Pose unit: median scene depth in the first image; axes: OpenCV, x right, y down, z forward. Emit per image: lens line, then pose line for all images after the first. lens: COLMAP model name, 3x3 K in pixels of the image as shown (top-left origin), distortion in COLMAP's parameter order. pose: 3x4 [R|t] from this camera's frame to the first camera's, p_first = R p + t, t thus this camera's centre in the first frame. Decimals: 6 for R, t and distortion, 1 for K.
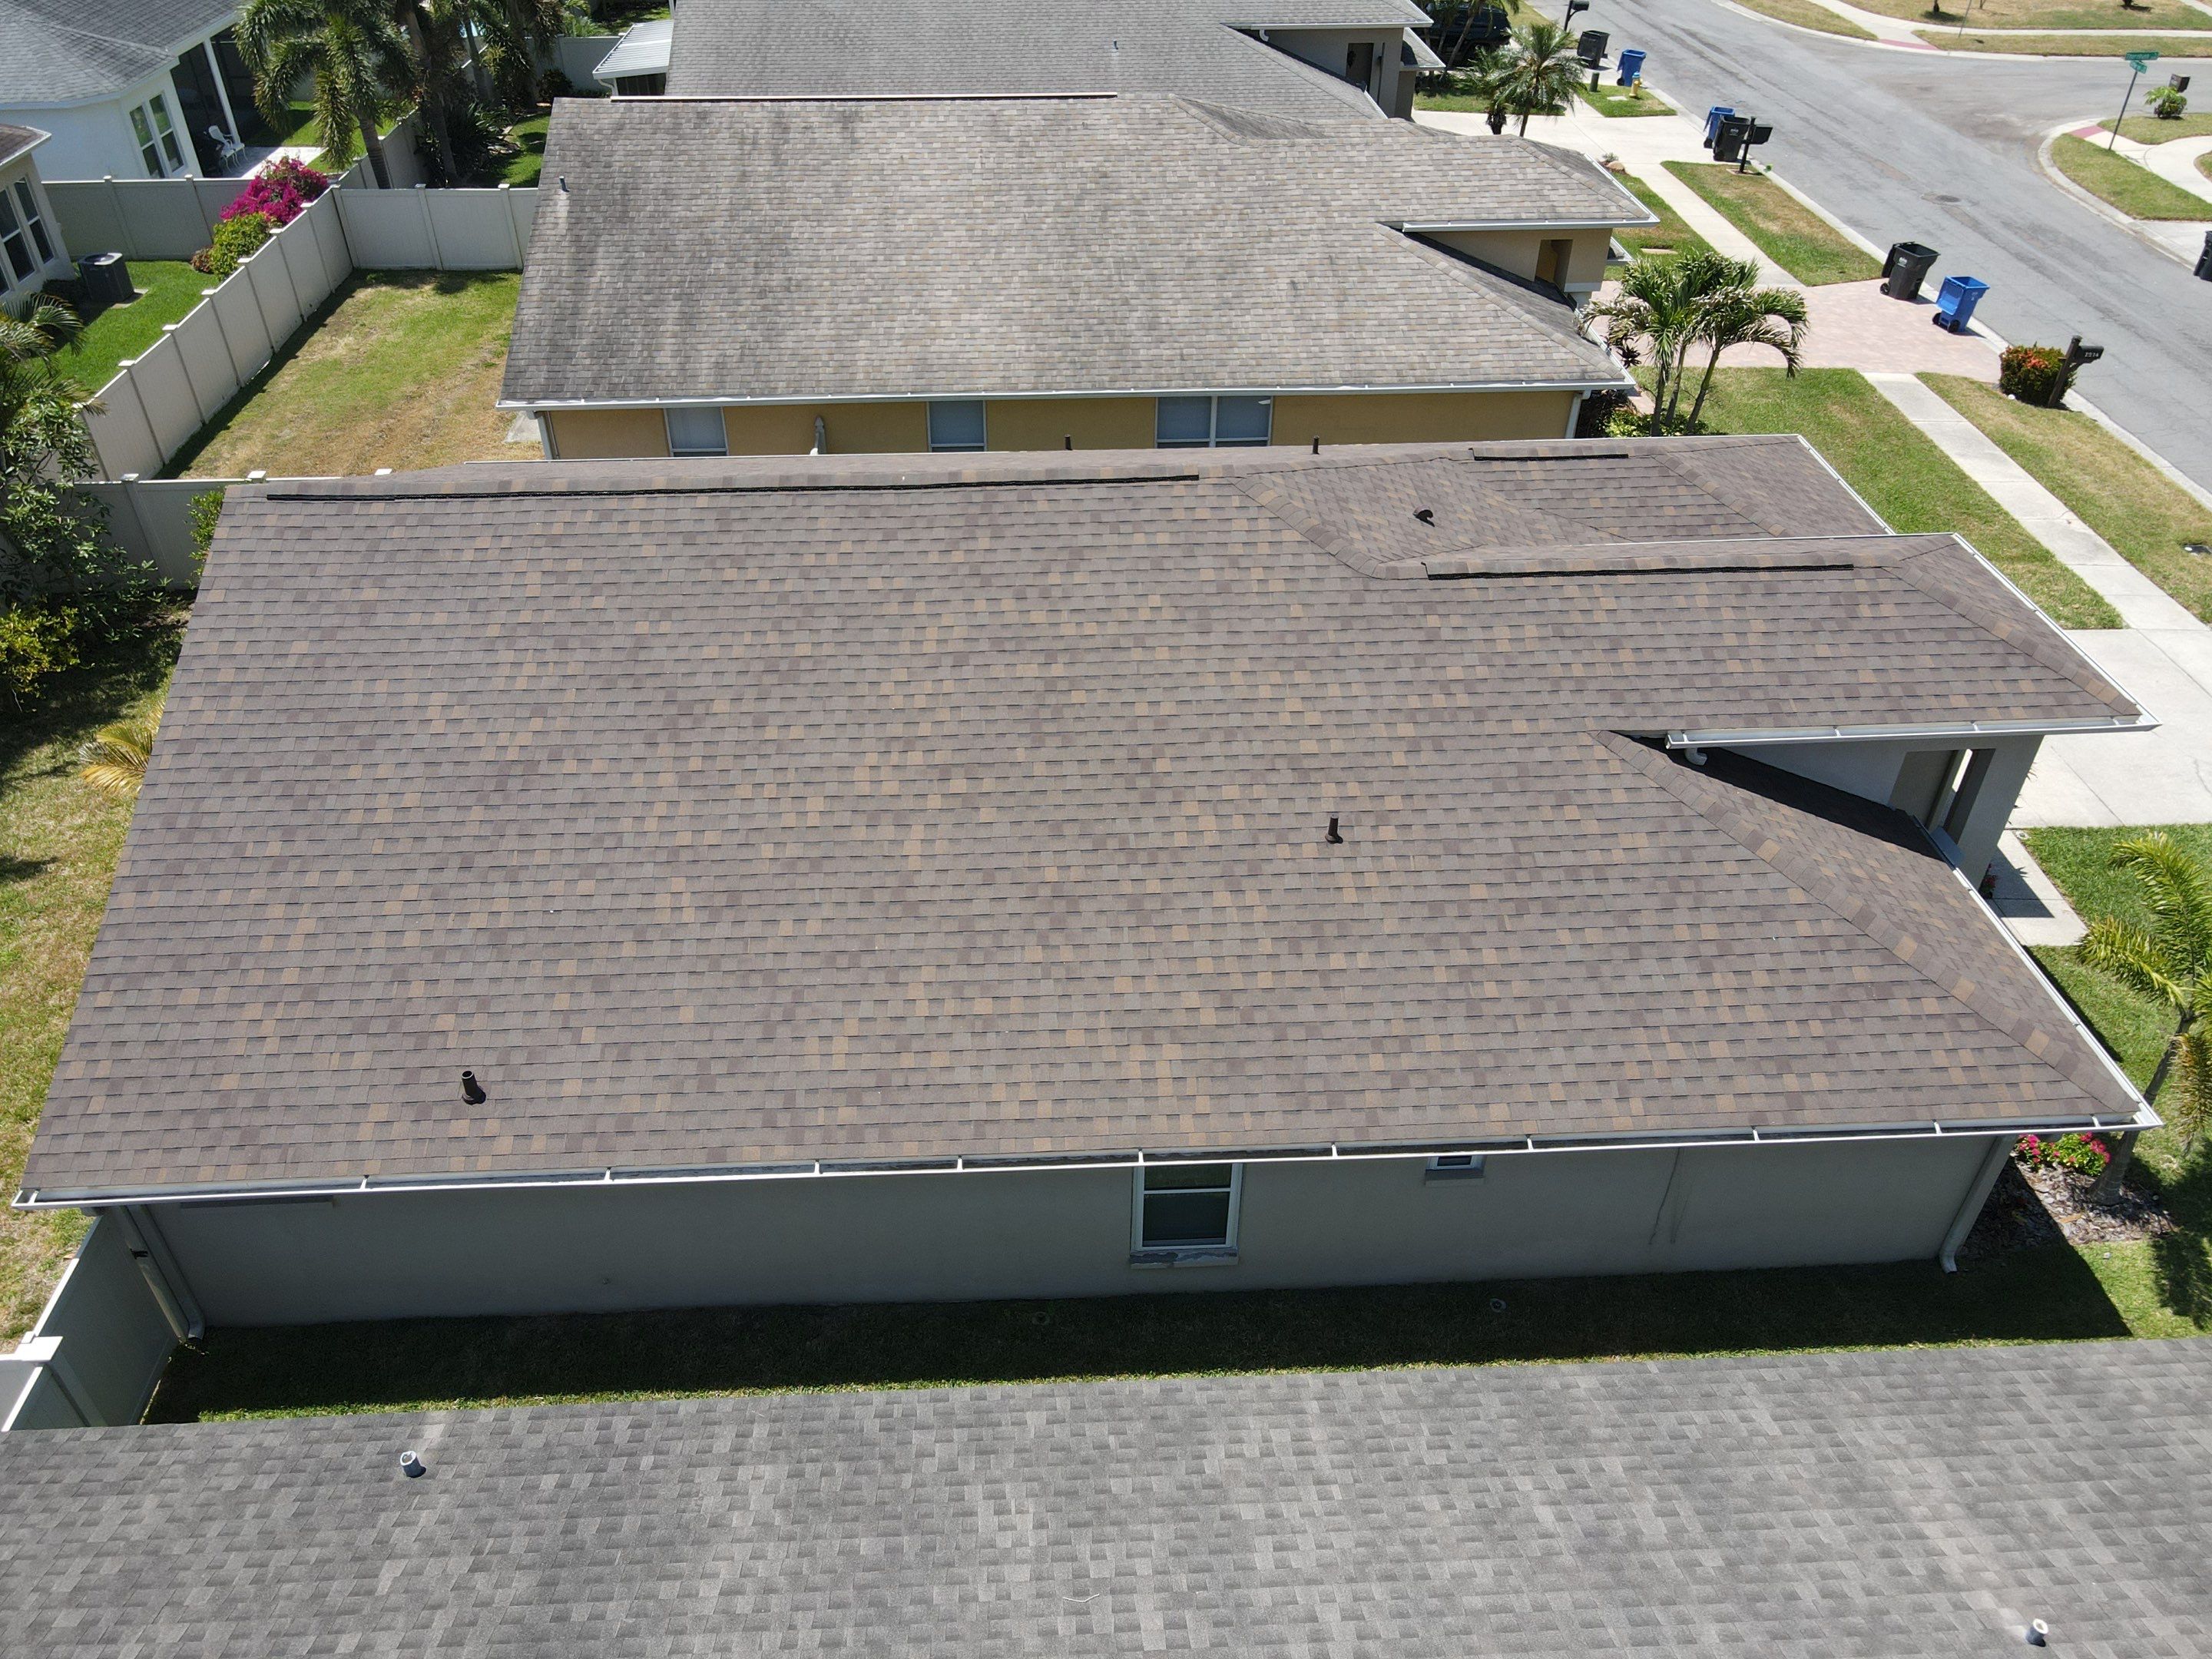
lens RADIAL K [[1625.9, 0, 1076.0], [0, 1625.9, 815.2], [0, 0, 1]] dist [0.001969, 0.019812]
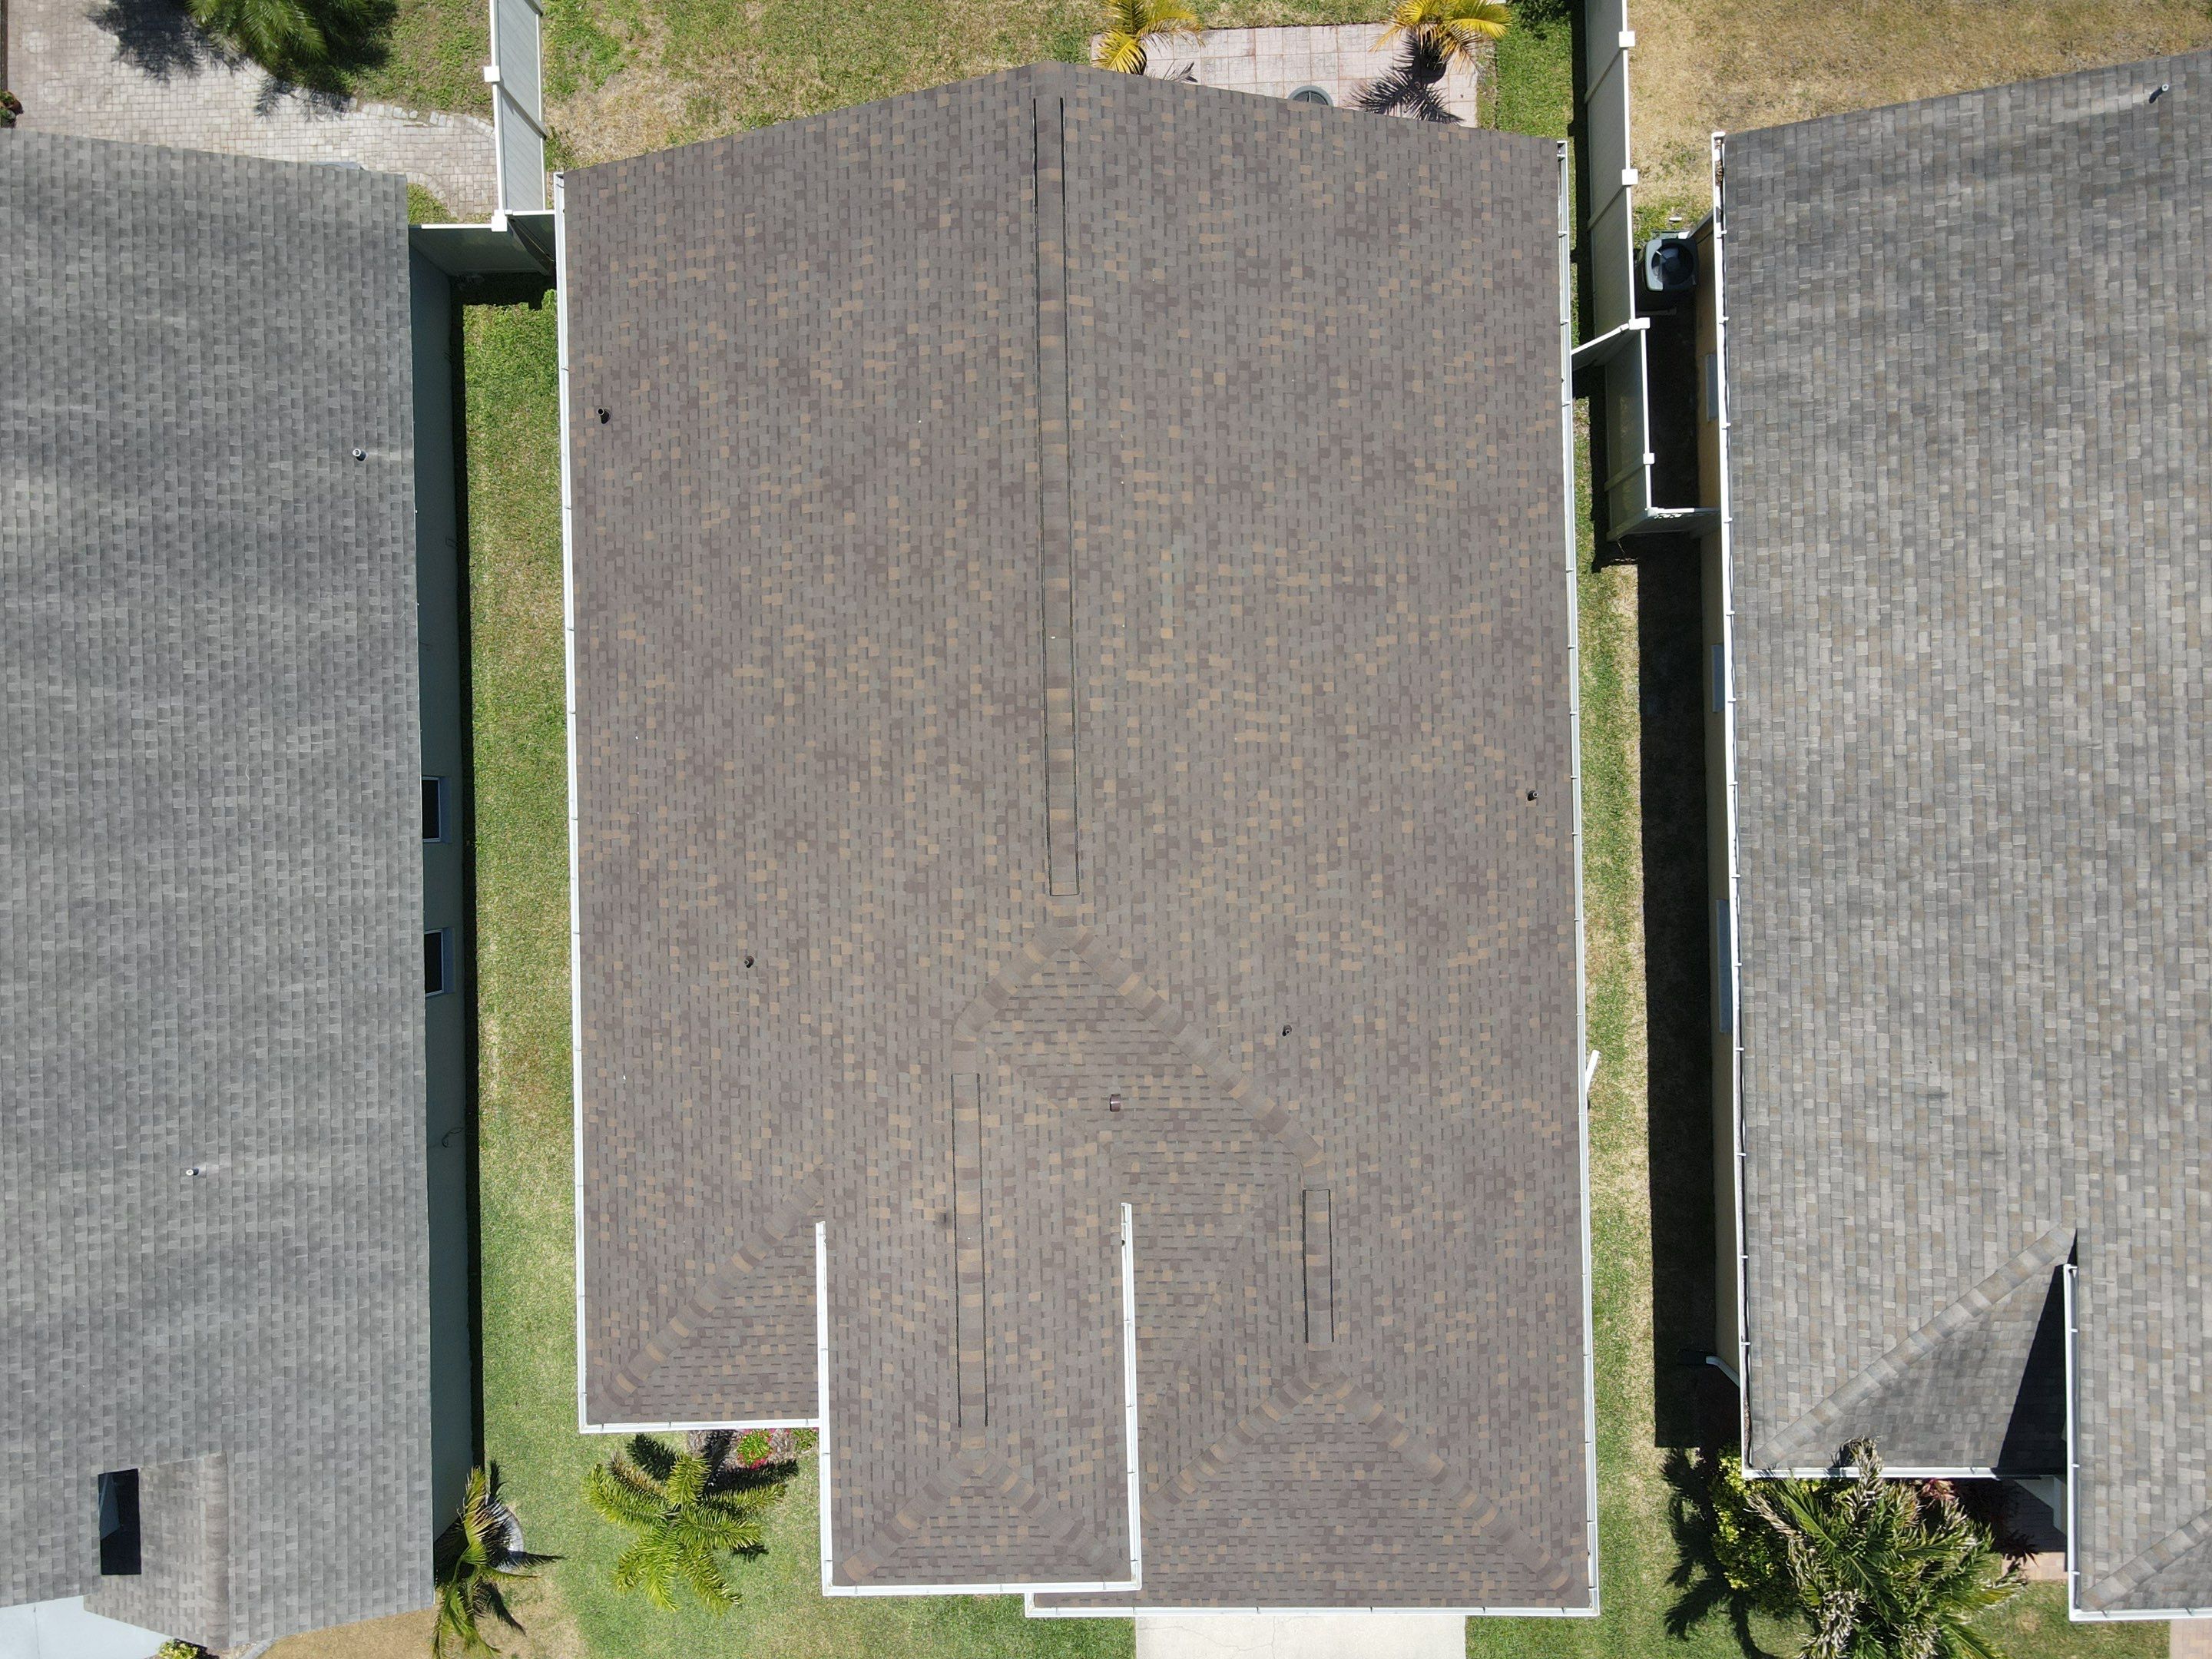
lens RADIAL K [[1625.9, 0, 1091.6], [0, 1625.9, 819.4], [0, 0, 1]] dist [0.001969, 0.019812]
pose [[-0.025418, 0.999676, 0.001140, 0.020819], [-0.575963, -0.015576, 0.817327, -1.204486], [0.817081, 0.020118, 0.576172, 0.376014]]
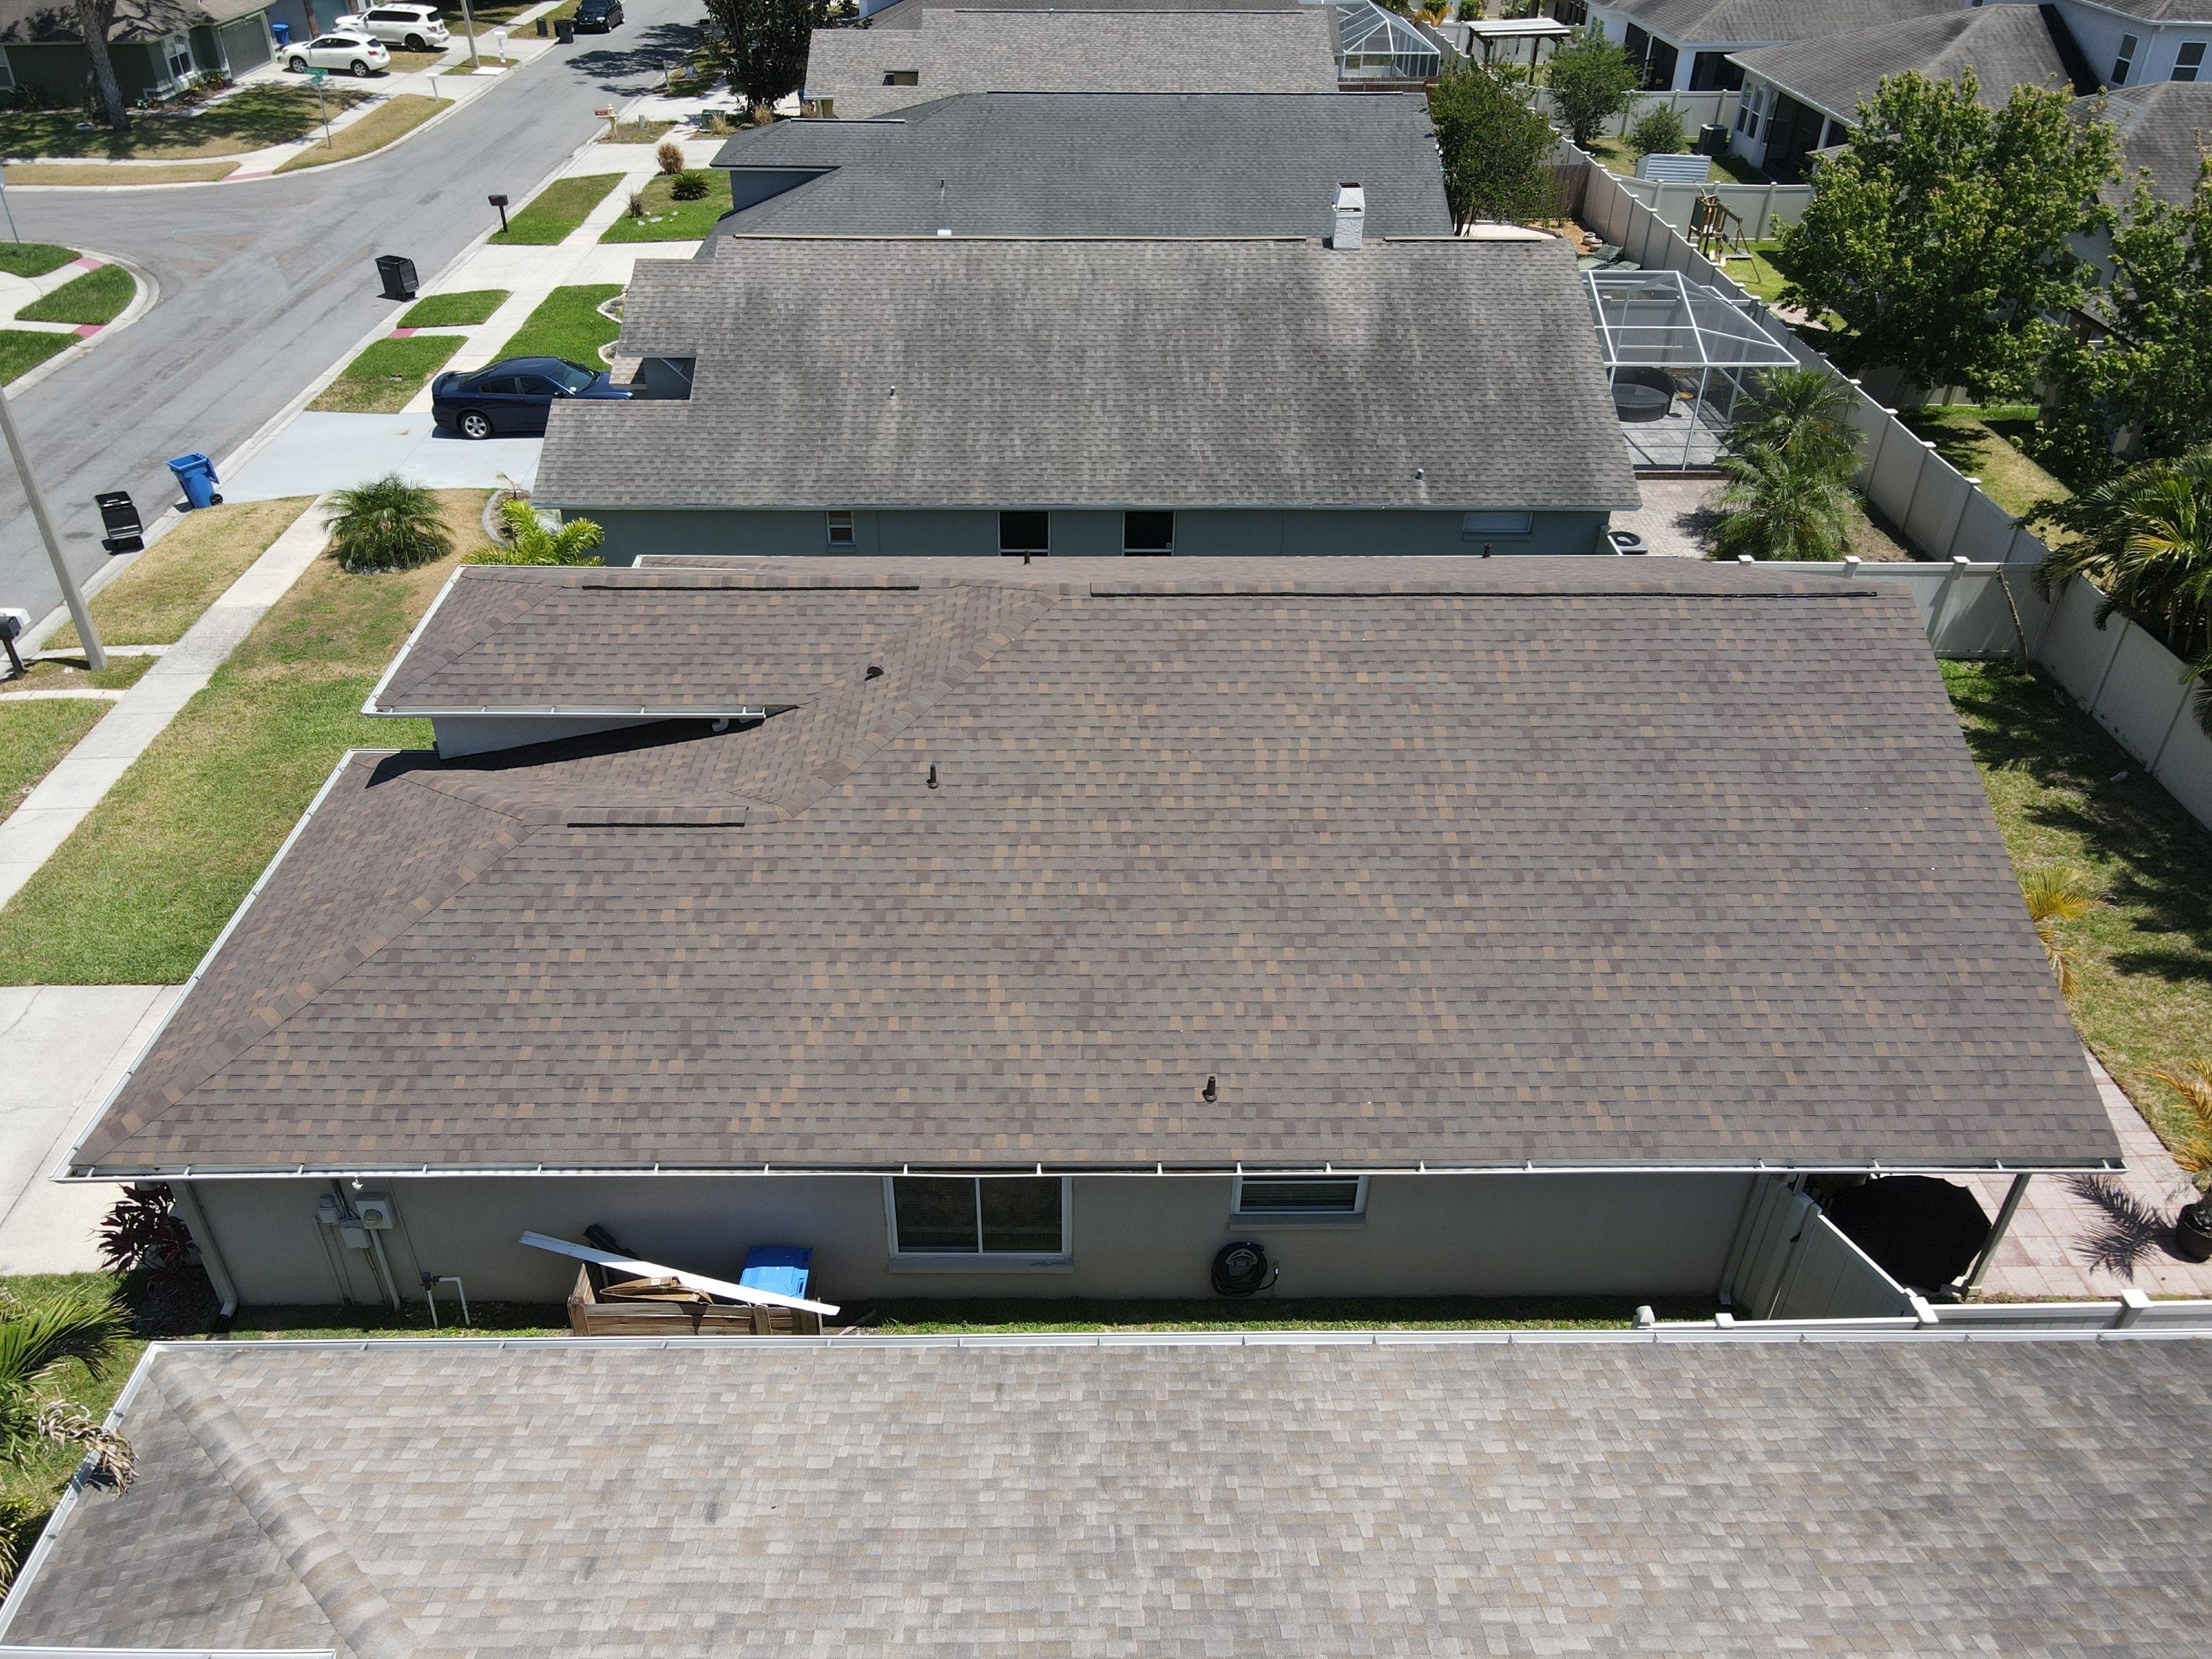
lens RADIAL K [[1625.9, 0, 1068.3], [0, 1625.9, 822.2], [0, 0, 1]] dist [0.001969, 0.019812]
pose [[-0.999170, -0.024029, 0.032907, 0.050841], [0.023320, 0.325024, 0.945418, -1.310856], [-0.033414, 0.945400, -0.324194, 1.604448]]
